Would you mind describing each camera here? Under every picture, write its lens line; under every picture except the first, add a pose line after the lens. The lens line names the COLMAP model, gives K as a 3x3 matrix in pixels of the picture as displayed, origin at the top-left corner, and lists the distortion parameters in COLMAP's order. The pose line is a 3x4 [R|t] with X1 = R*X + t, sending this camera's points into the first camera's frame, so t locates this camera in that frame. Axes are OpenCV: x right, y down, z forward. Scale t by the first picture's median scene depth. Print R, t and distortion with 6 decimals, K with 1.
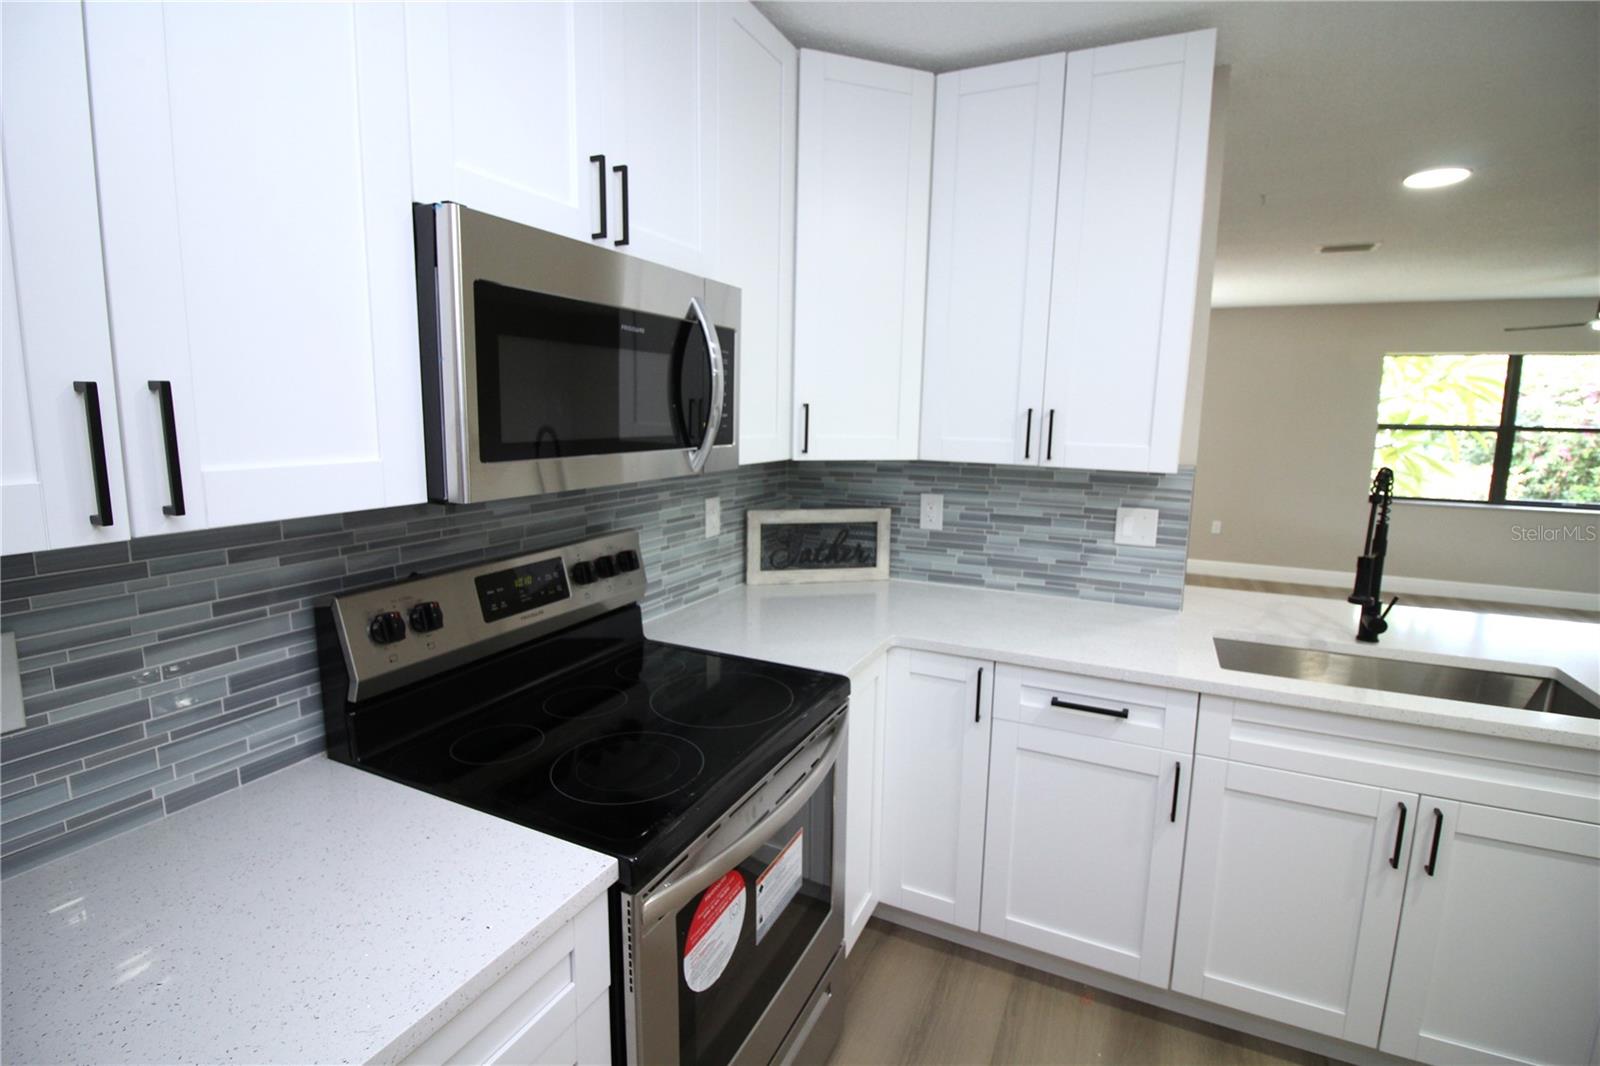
lens RADIAL K [[736.4, 0, 801.7], [0, 736.4, 520.3], [0, 0, 1]] dist [0.001408, -0.012976]
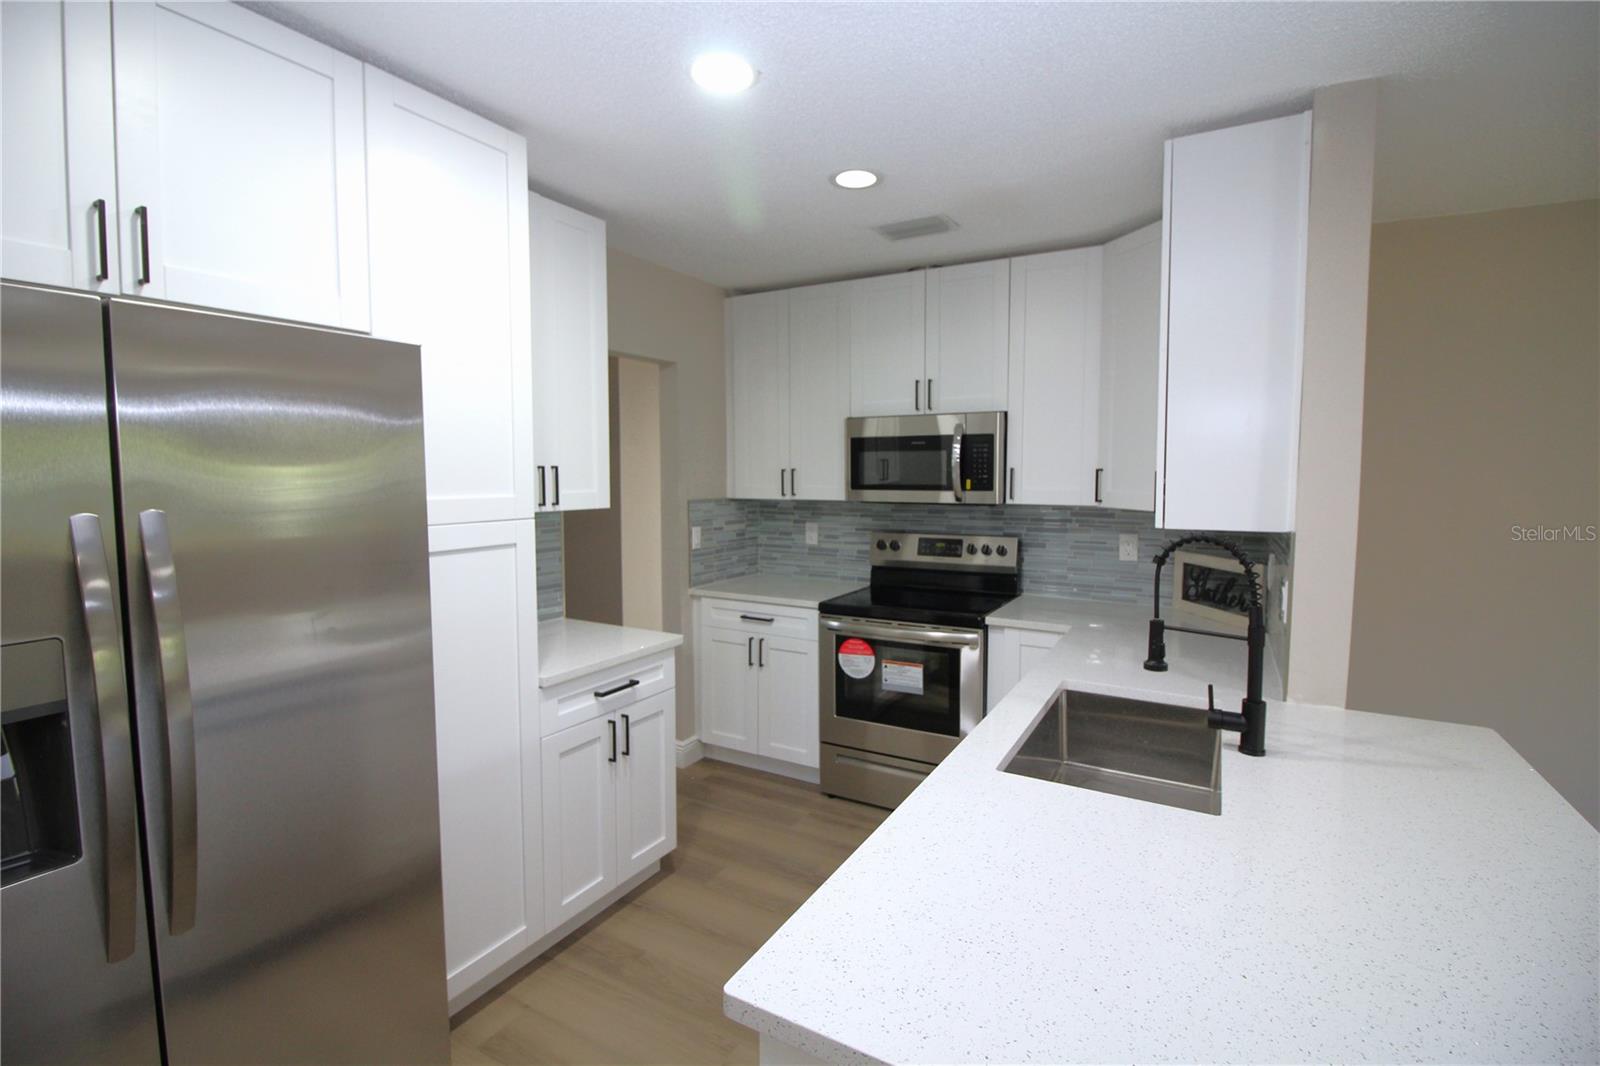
lens RADIAL K [[736.4, 0, 801.7], [0, 736.4, 520.3], [0, 0, 1]] dist [0.001408, -0.012976]
pose [[-0.070061, 0.055751, -0.995984, 1.502686], [-0.145186, 0.987236, 0.065474, -0.064549], [0.986921, 0.149190, -0.061072, 0.504106]]
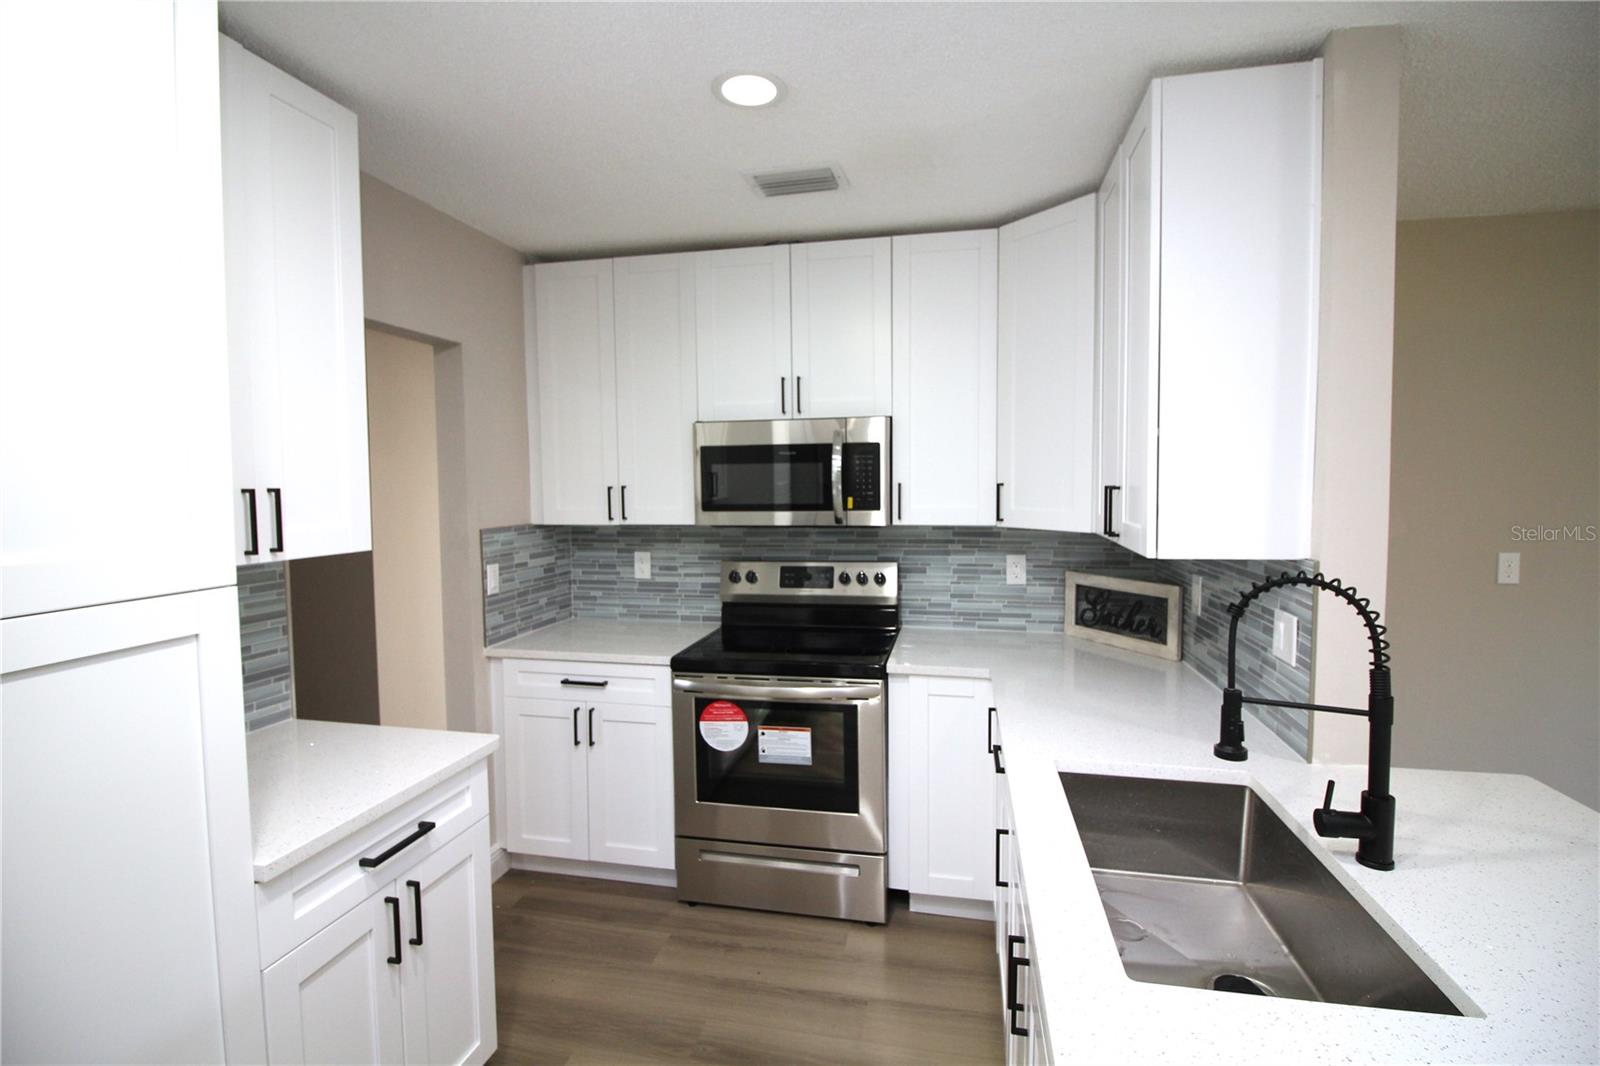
lens RADIAL K [[736.4, 0, 801.7], [0, 736.4, 520.3], [0, 0, 1]] dist [0.001408, -0.012976]
pose [[0.235369, 0.037720, -0.971174, 1.162967], [-0.128880, 0.991633, 0.007279, -0.056621], [0.963323, 0.123452, 0.238261, 0.354771]]
